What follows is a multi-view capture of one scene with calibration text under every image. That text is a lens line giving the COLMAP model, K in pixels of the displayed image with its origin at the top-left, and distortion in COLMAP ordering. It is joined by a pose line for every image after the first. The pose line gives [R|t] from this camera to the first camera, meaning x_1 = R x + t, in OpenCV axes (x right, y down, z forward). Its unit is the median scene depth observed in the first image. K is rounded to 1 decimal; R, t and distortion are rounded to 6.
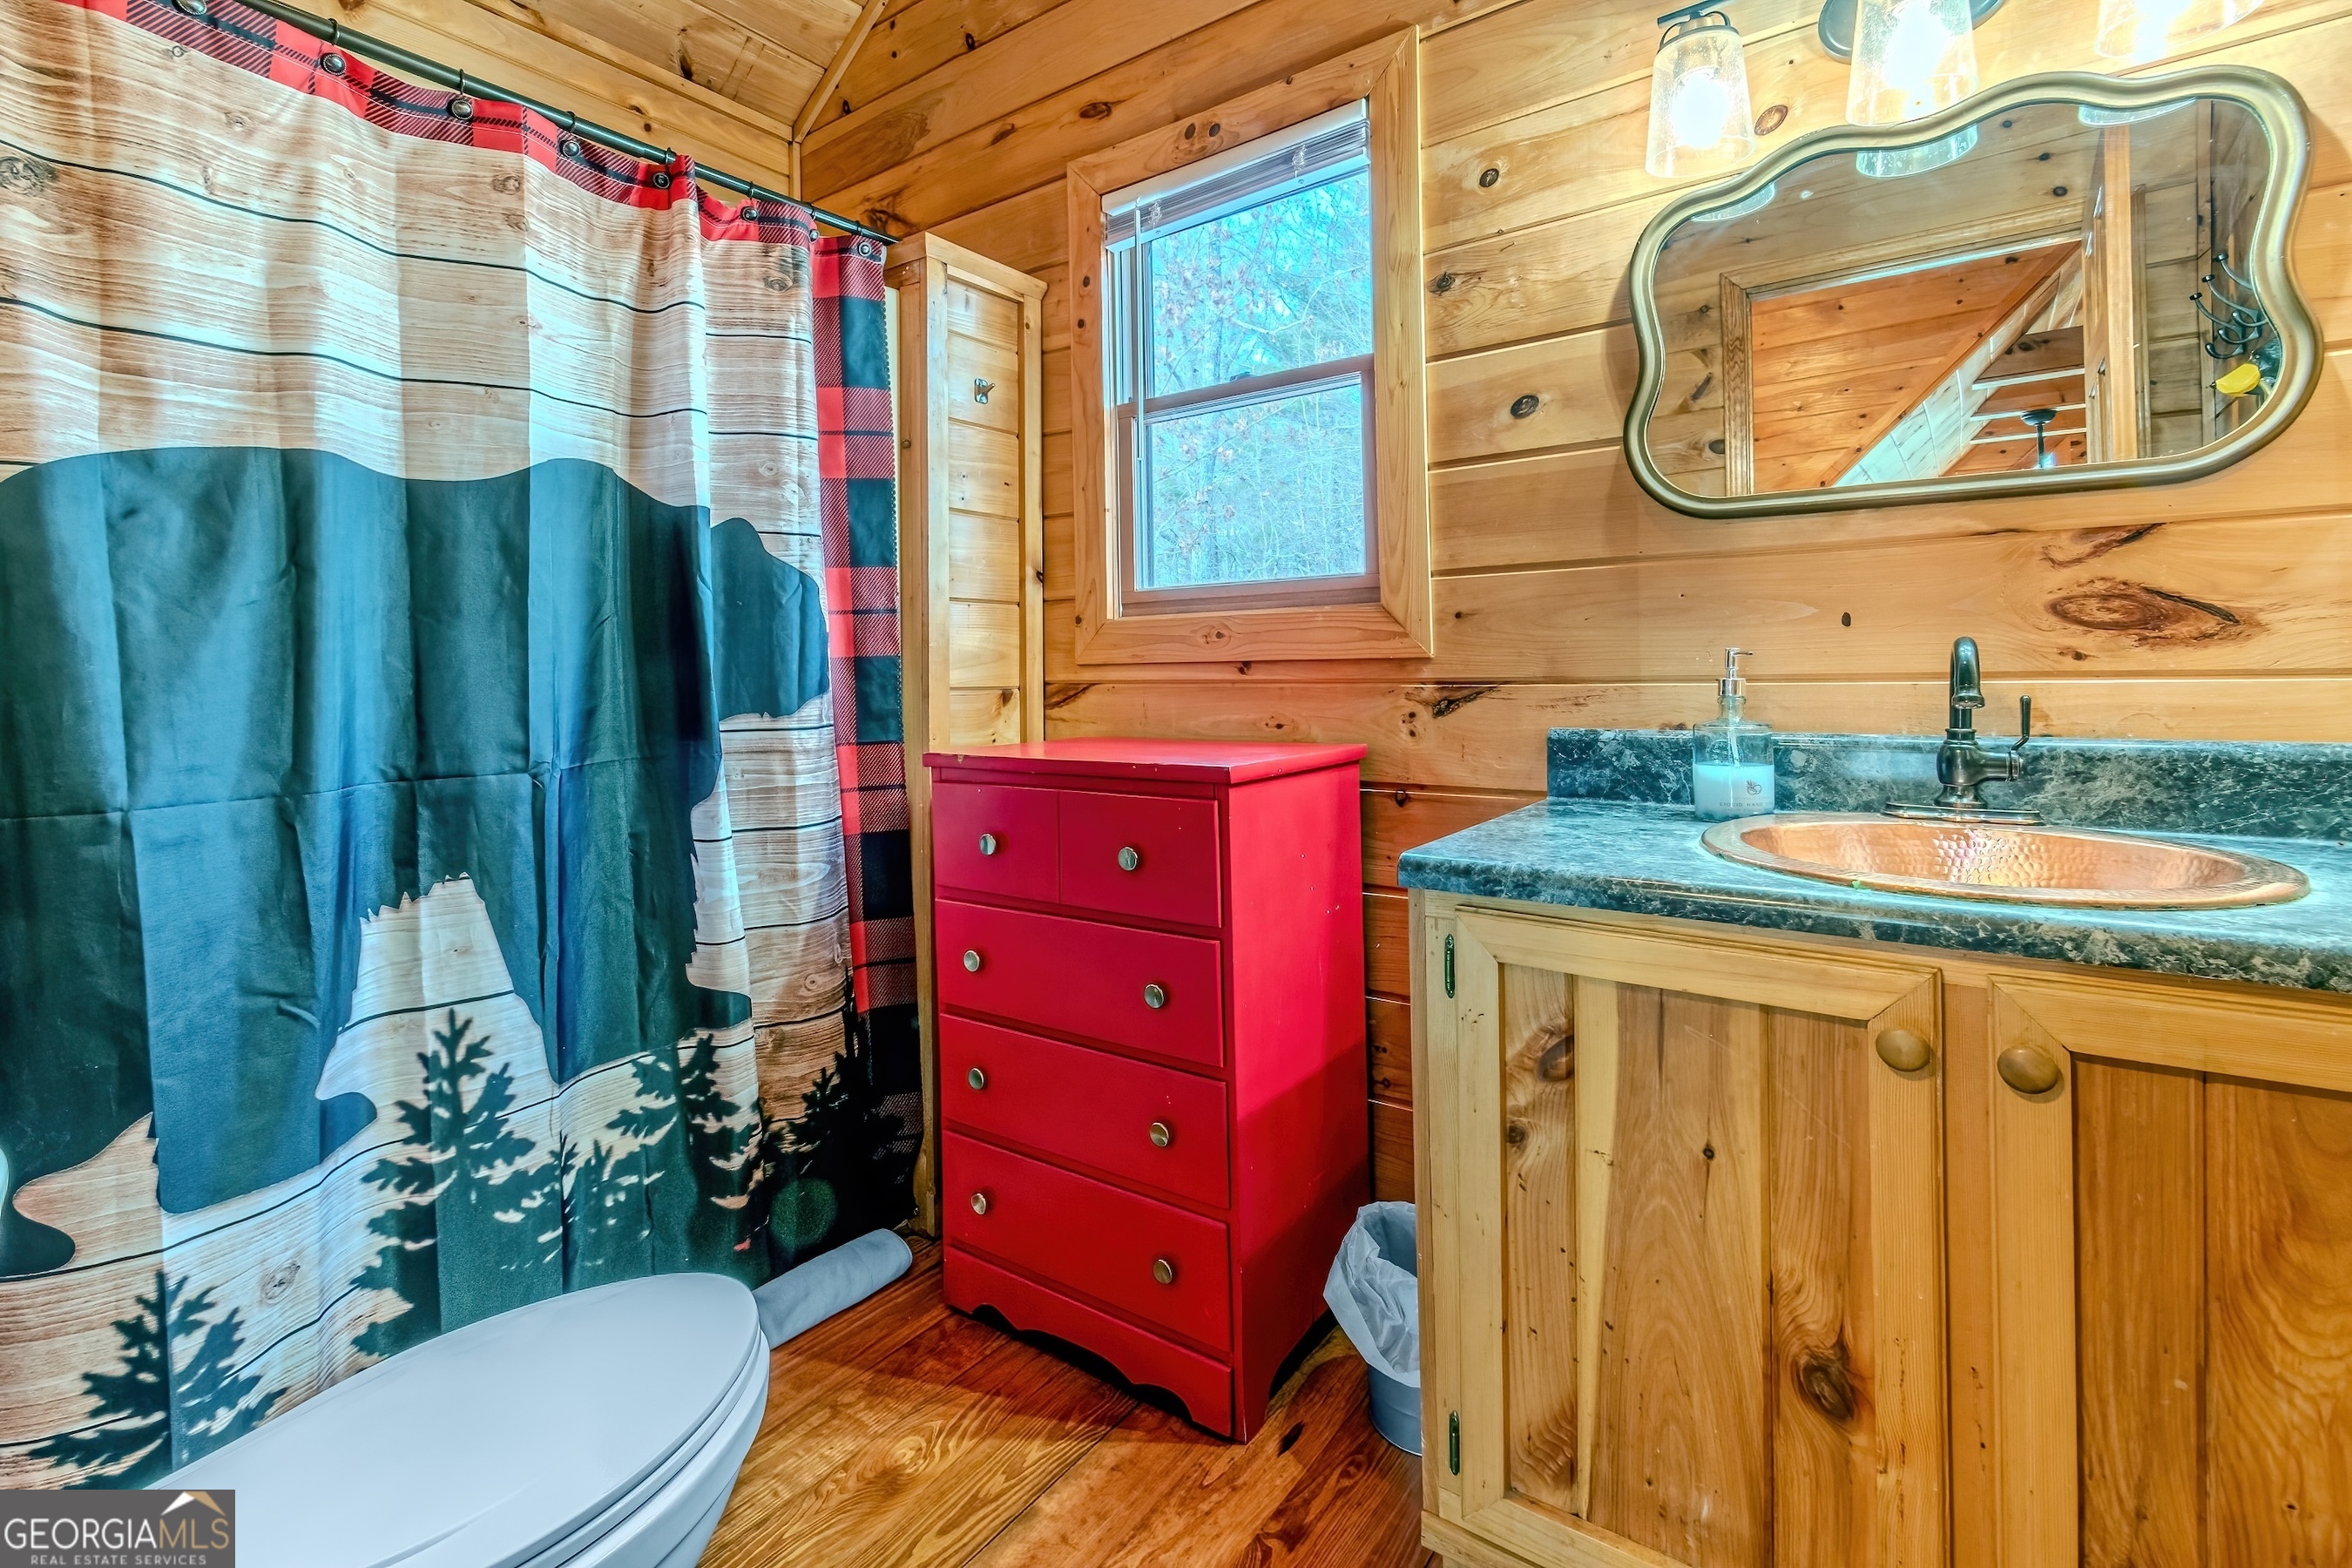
lens RADIAL K [[1072.3, 0, 1185.8], [0, 1072.3, 713.7], [0, 0, 1]] dist [0.000418, -0.000150]
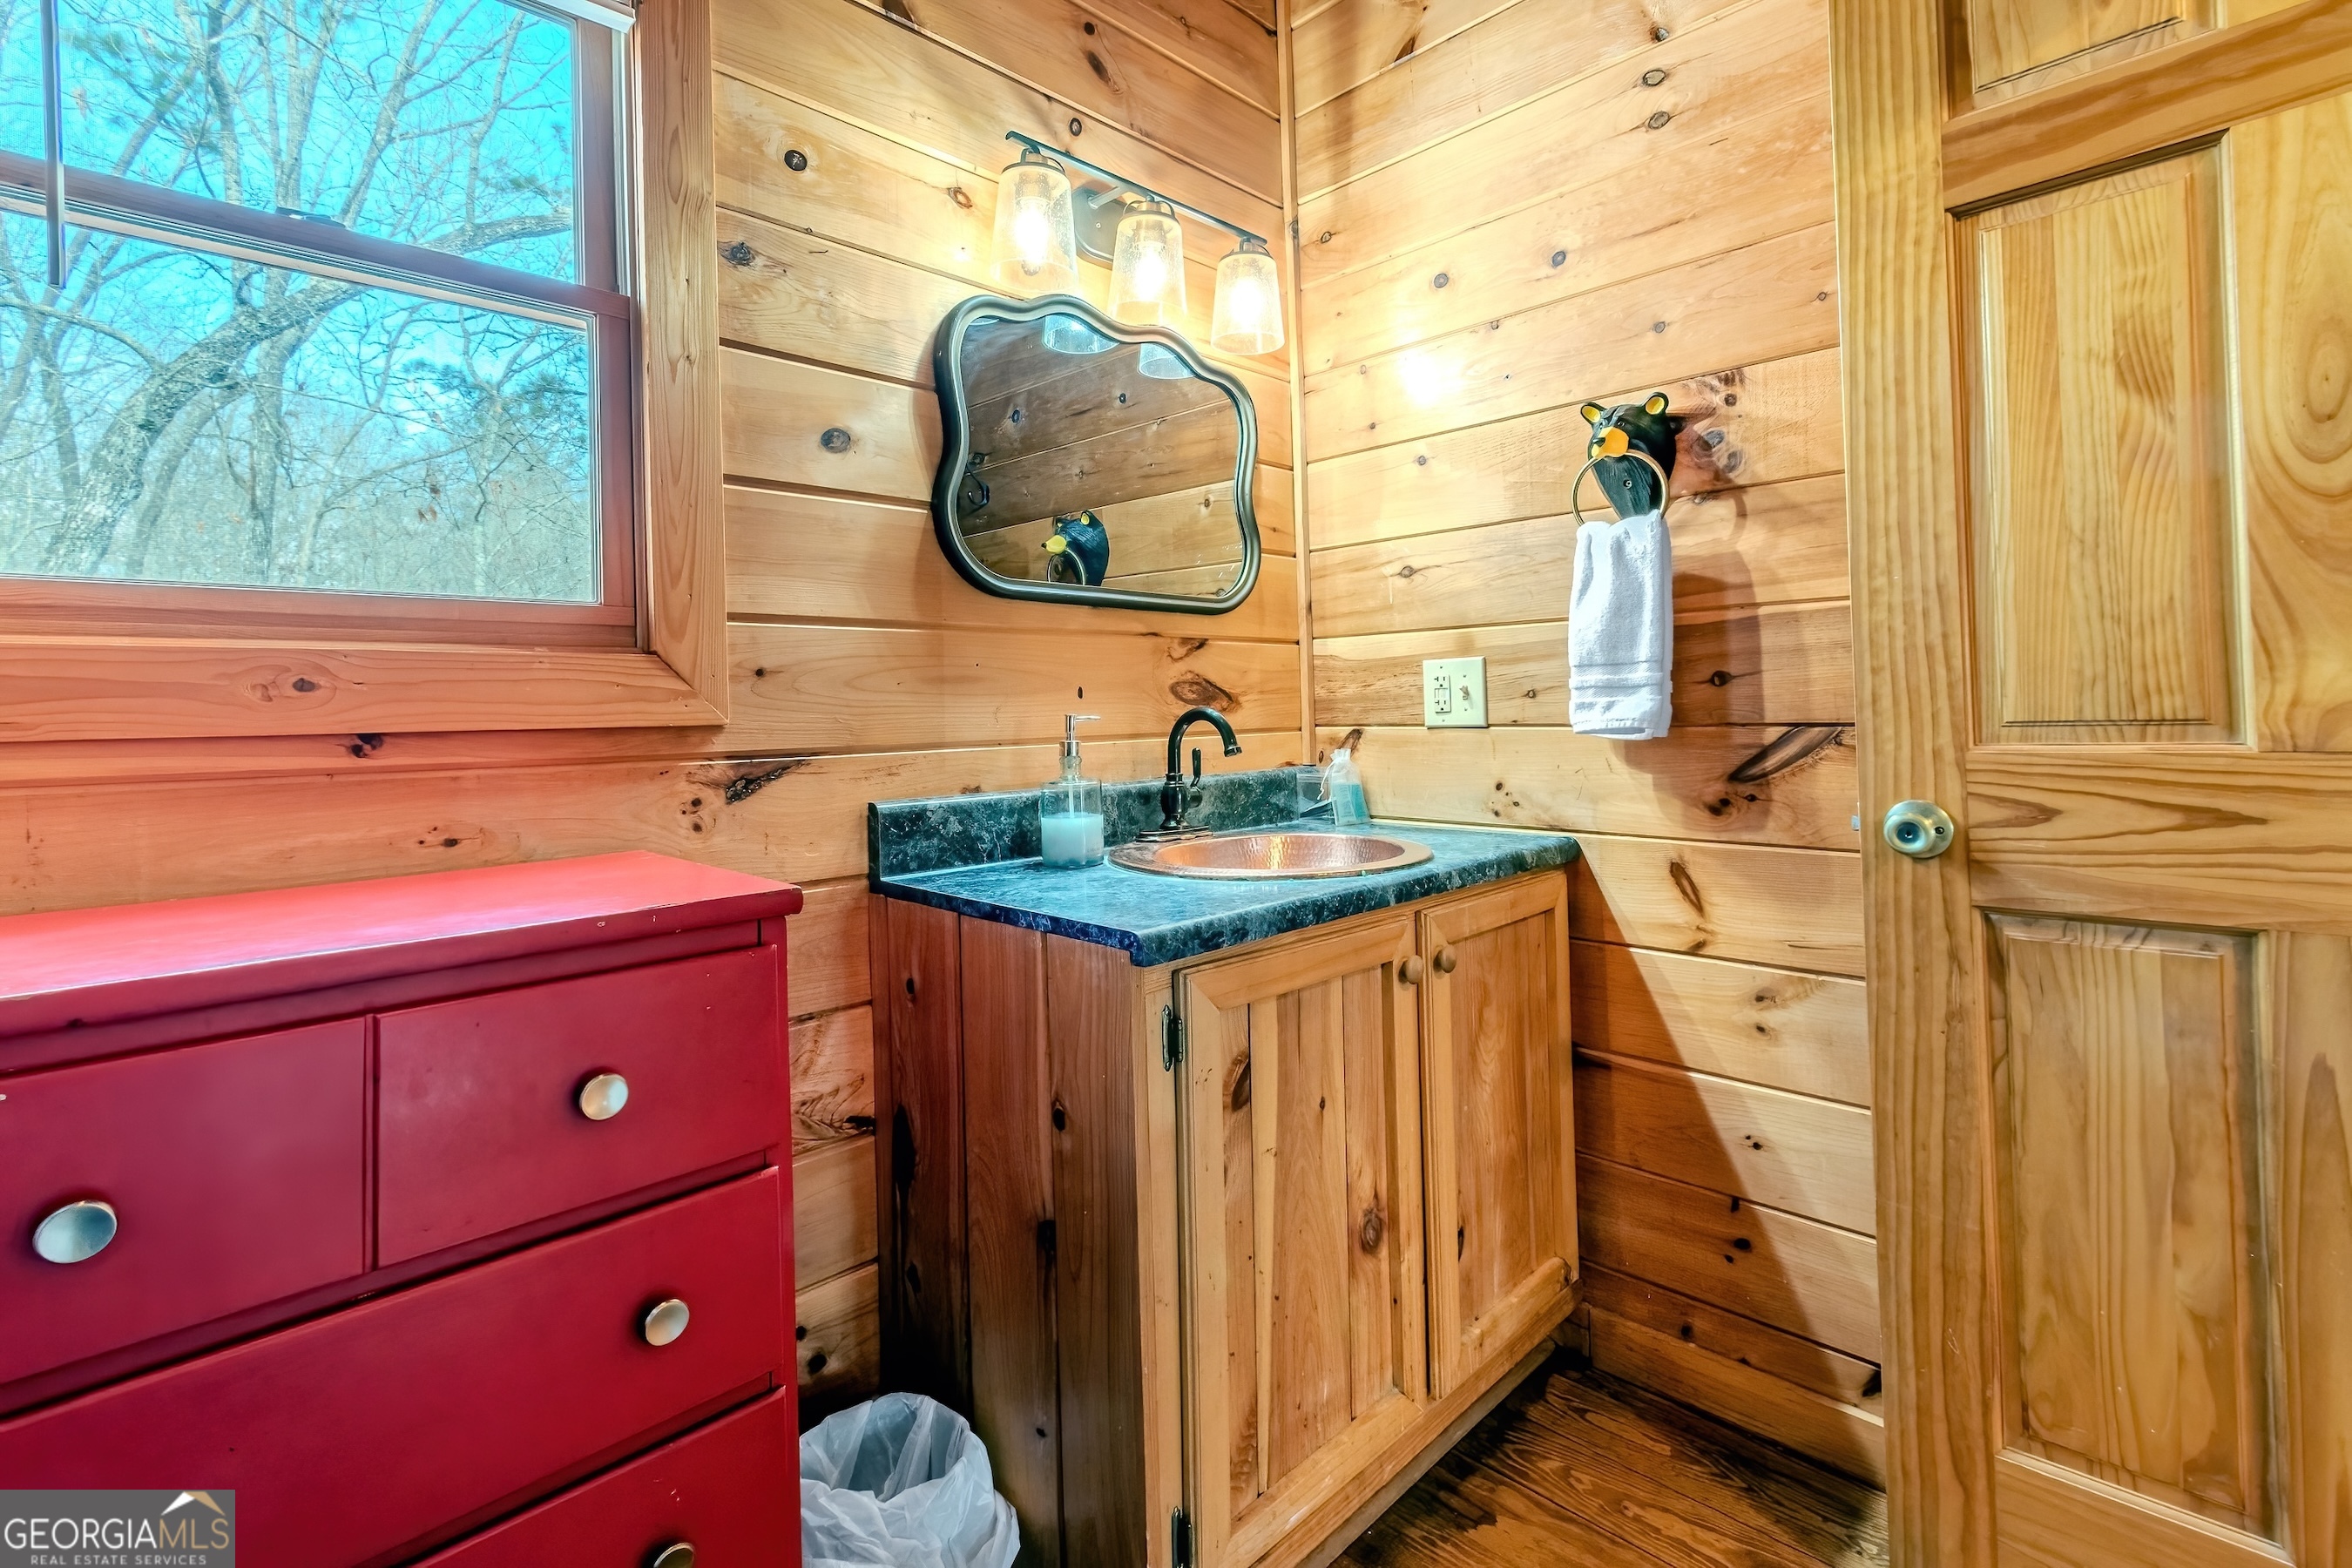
lens RADIAL K [[1068.4, 0, 1173.8], [0, 1068.4, 734.1], [0, 0, 1]] dist [-0.001756, -0.000474]
pose [[0.163678, -0.004238, 0.986505, -0.505311], [0.065423, 0.997836, -0.006568, -0.021281], [-0.984342, 0.065615, 0.163601, 0.597793]]
